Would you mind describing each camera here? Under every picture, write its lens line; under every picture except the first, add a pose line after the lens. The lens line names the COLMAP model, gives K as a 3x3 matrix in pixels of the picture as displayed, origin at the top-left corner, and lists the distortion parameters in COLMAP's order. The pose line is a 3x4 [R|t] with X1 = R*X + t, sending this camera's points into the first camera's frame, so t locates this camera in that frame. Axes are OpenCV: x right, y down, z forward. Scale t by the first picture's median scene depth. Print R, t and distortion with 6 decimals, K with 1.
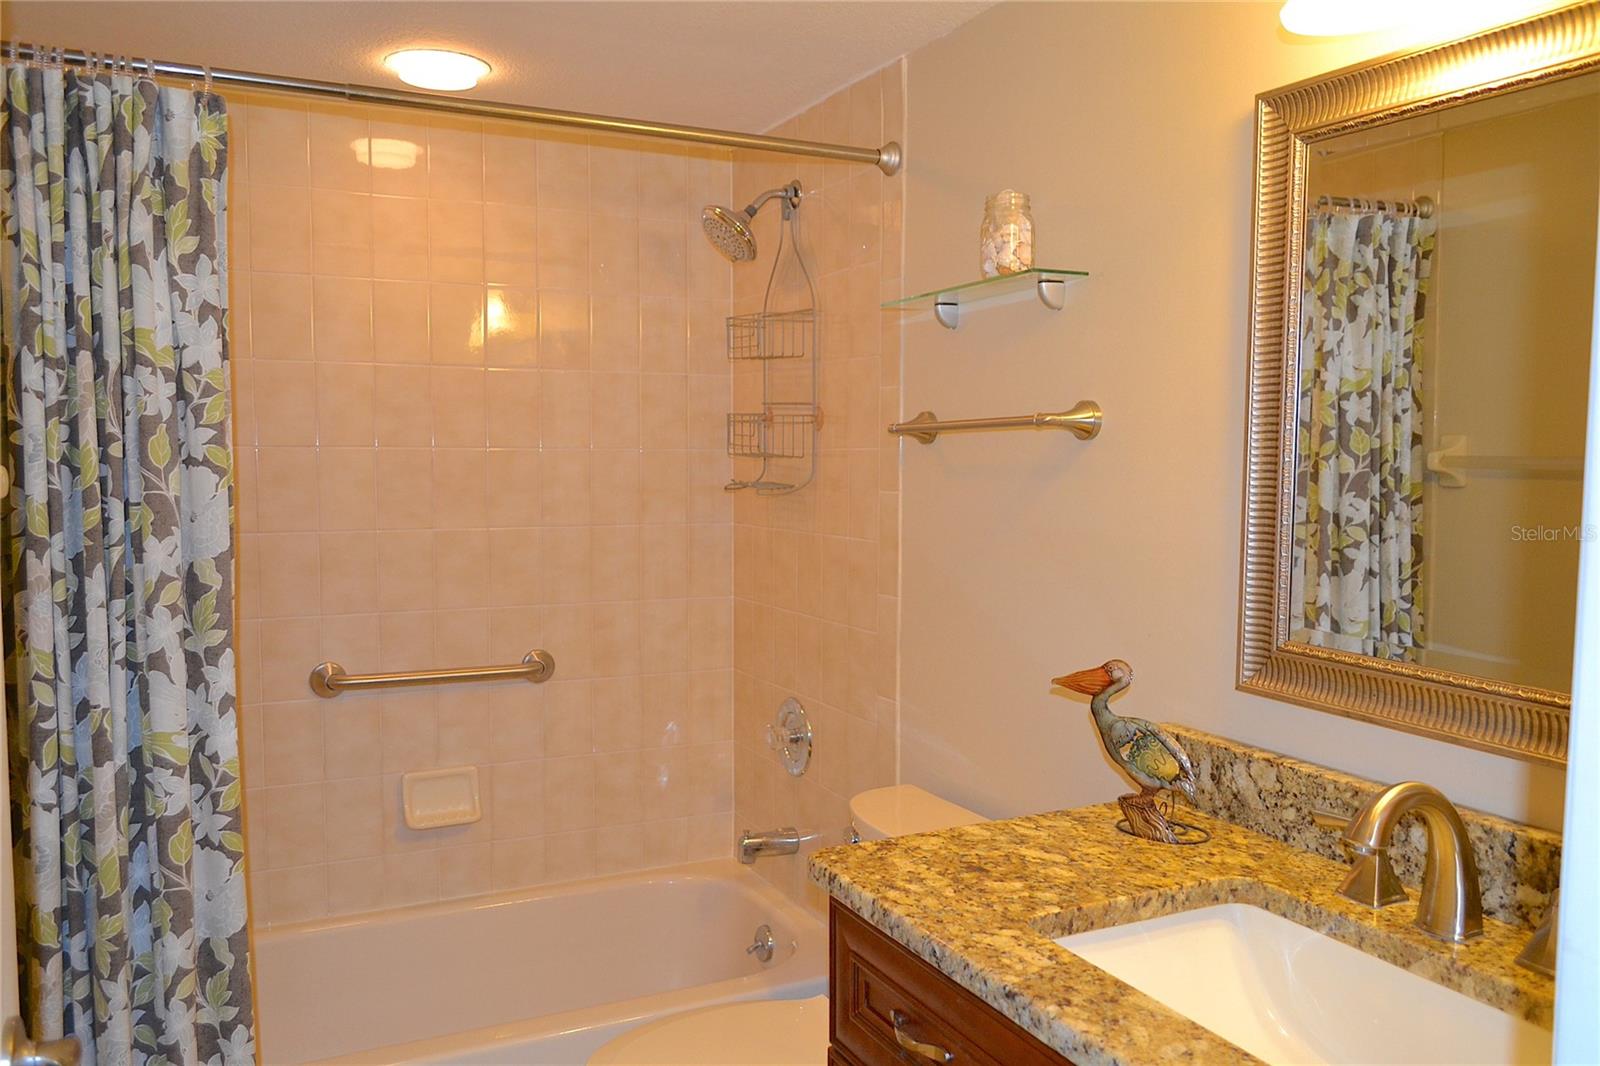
lens RADIAL K [[1264.1, 0, 803.4], [0, 1264.1, 547.3], [0, 0, 1]] dist [-0.003953, 0.007370]
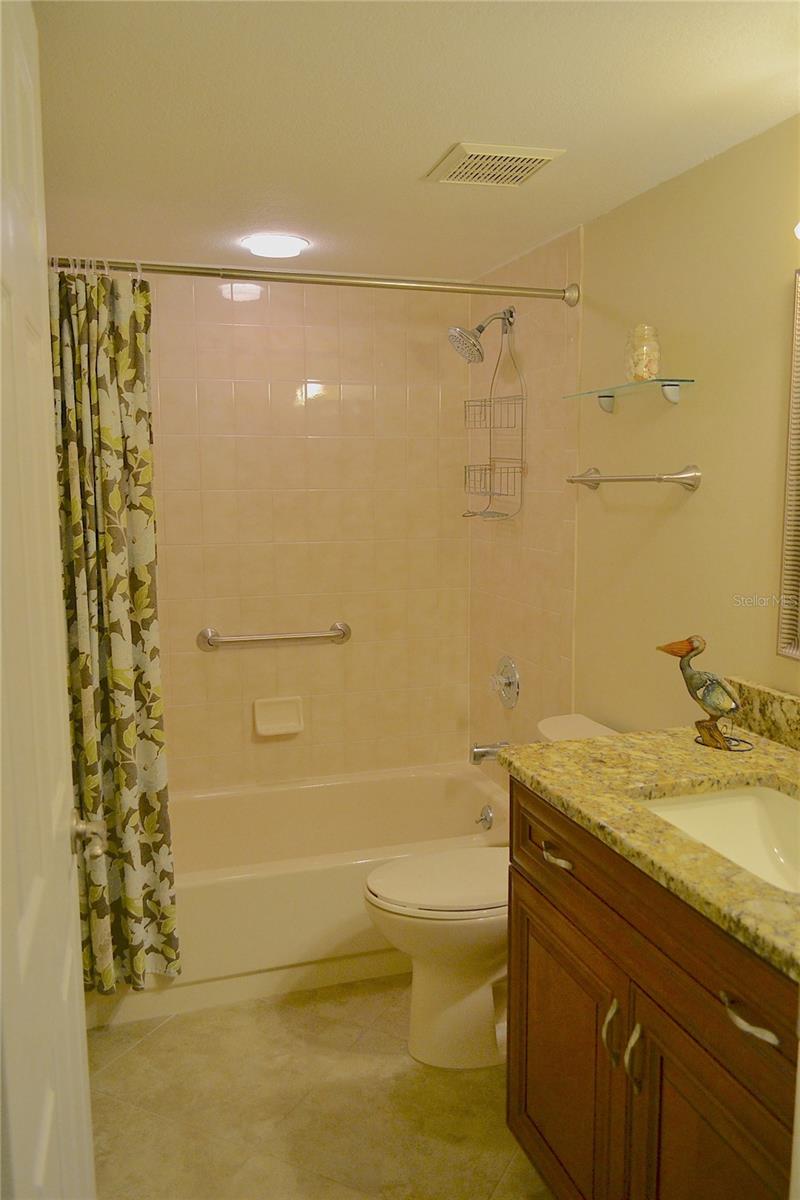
lens RADIAL K [[950.7, 0, 409.6], [0, 950.7, 595.0], [0, 0, 1]] dist [-0.010405, 0.004999]
pose [[0.990445, 0.009848, -0.137559, 0.048030], [-0.002365, 0.998514, 0.054453, -0.021730], [0.137891, -0.053607, 0.988996, -0.191490]]
